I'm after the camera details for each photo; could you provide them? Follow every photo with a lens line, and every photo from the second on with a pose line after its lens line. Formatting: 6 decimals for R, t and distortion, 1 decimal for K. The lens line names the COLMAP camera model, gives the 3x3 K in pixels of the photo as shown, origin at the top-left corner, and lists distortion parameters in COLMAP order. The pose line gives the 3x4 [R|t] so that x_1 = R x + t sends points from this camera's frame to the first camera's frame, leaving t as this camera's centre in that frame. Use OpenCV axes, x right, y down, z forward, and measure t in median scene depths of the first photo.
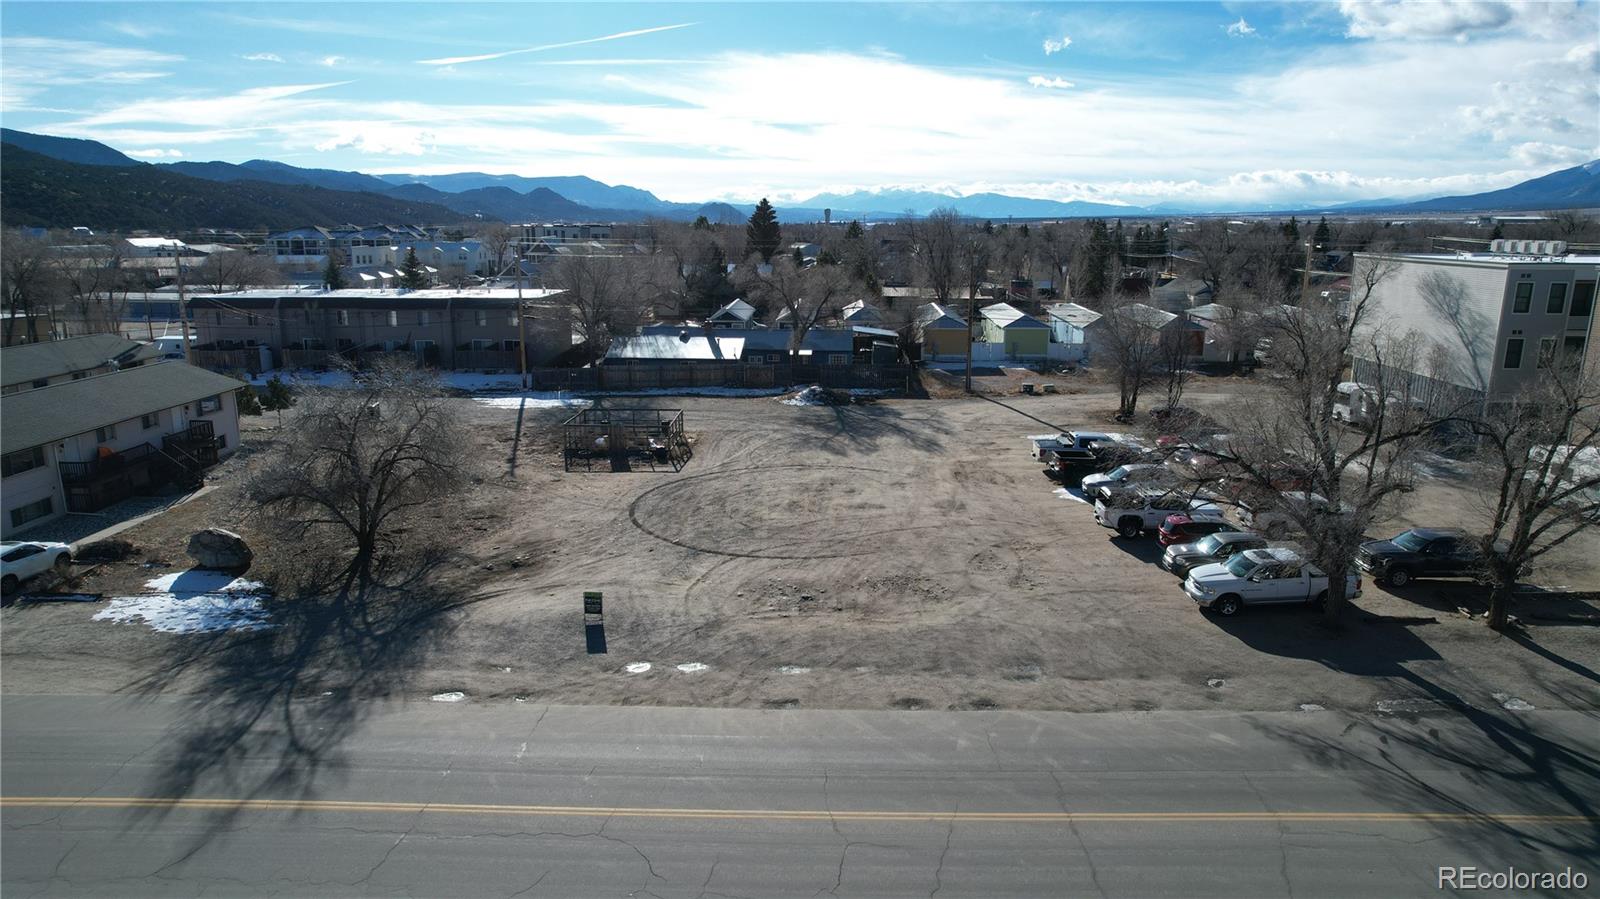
lens RADIAL K [[1023.0, 0, 811.4], [0, 1023.0, 462.3], [0, 0, 1]] dist [-0.074686, 0.066854]
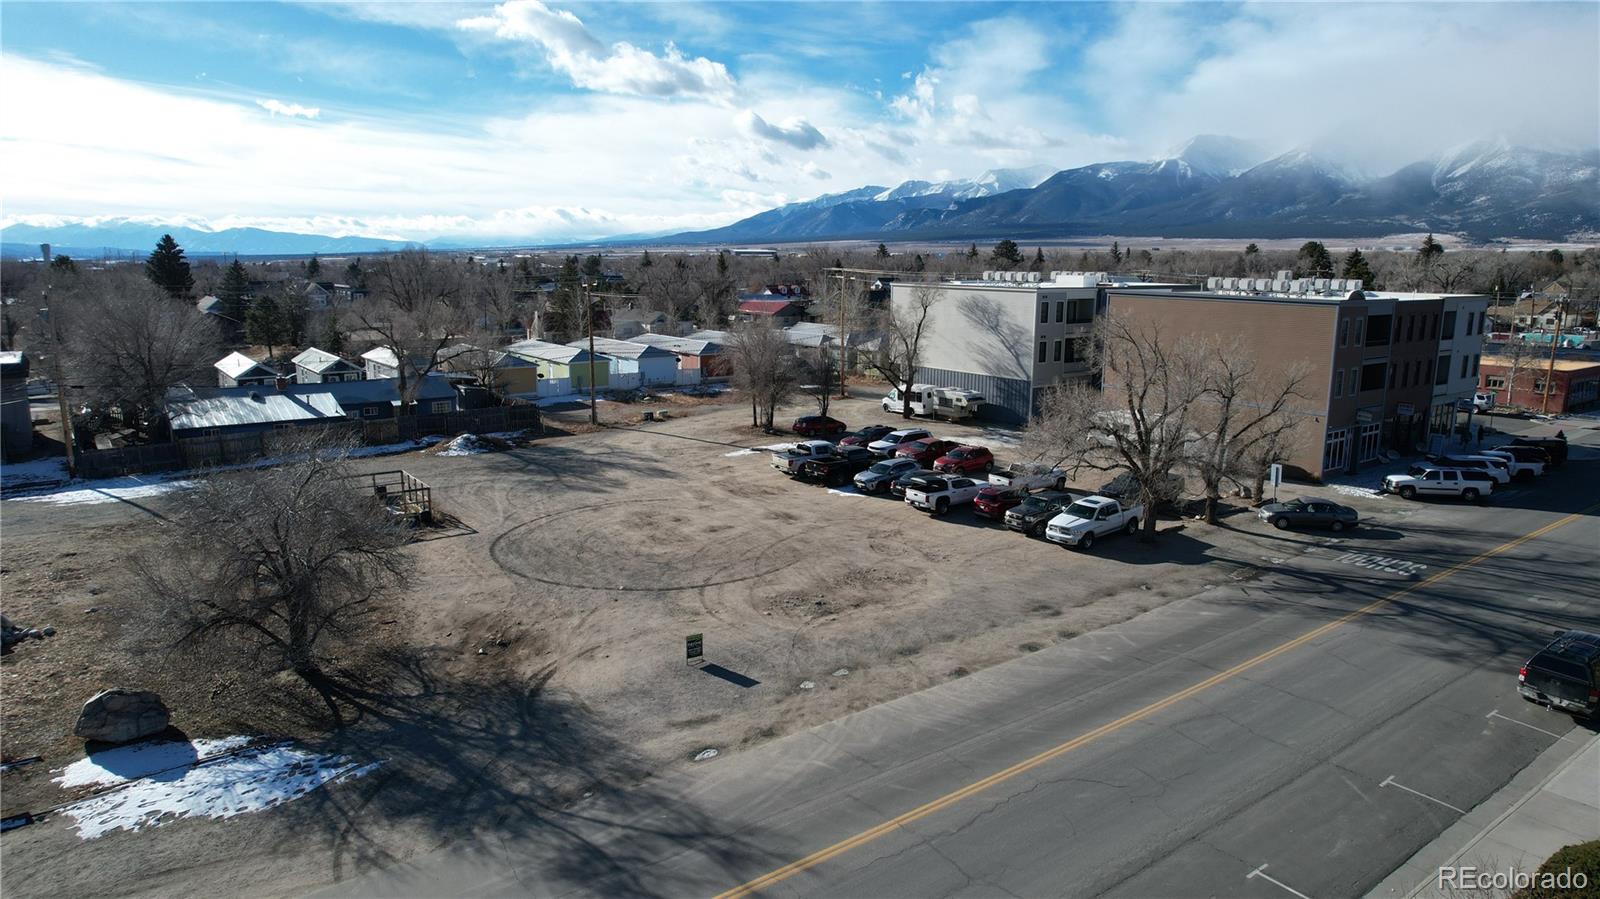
lens RADIAL K [[1023.0, 0, 798.2], [0, 1023.0, 448.3], [0, 0, 1]] dist [-0.074686, 0.066854]
pose [[0.784397, -0.114663, 0.609568, -0.386506], [0.142468, 0.989795, 0.002856, -0.022974], [-0.603675, 0.084603, 0.792729, 0.069334]]
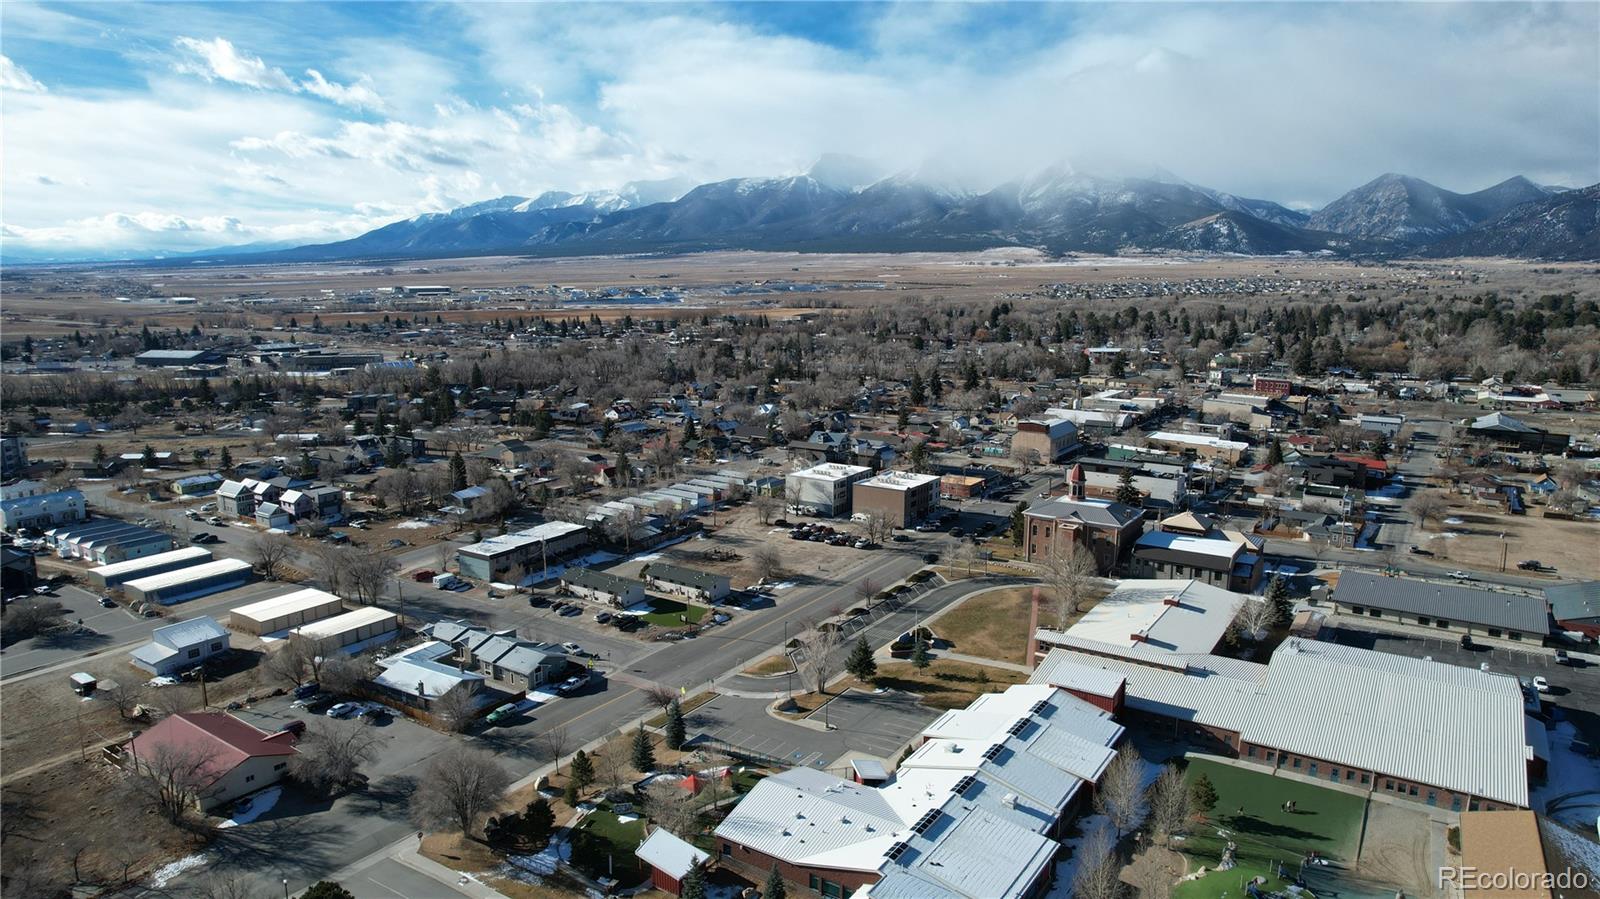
lens RADIAL K [[1023.0, 0, 798.6], [0, 1023.0, 459.6], [0, 0, 1]] dist [-0.074686, 0.066854]
pose [[0.531932, -0.161615, 0.831222, -3.277710], [0.199546, 0.977897, 0.062436, -0.576889], [-0.822940, 0.132655, 0.552424, -1.572586]]
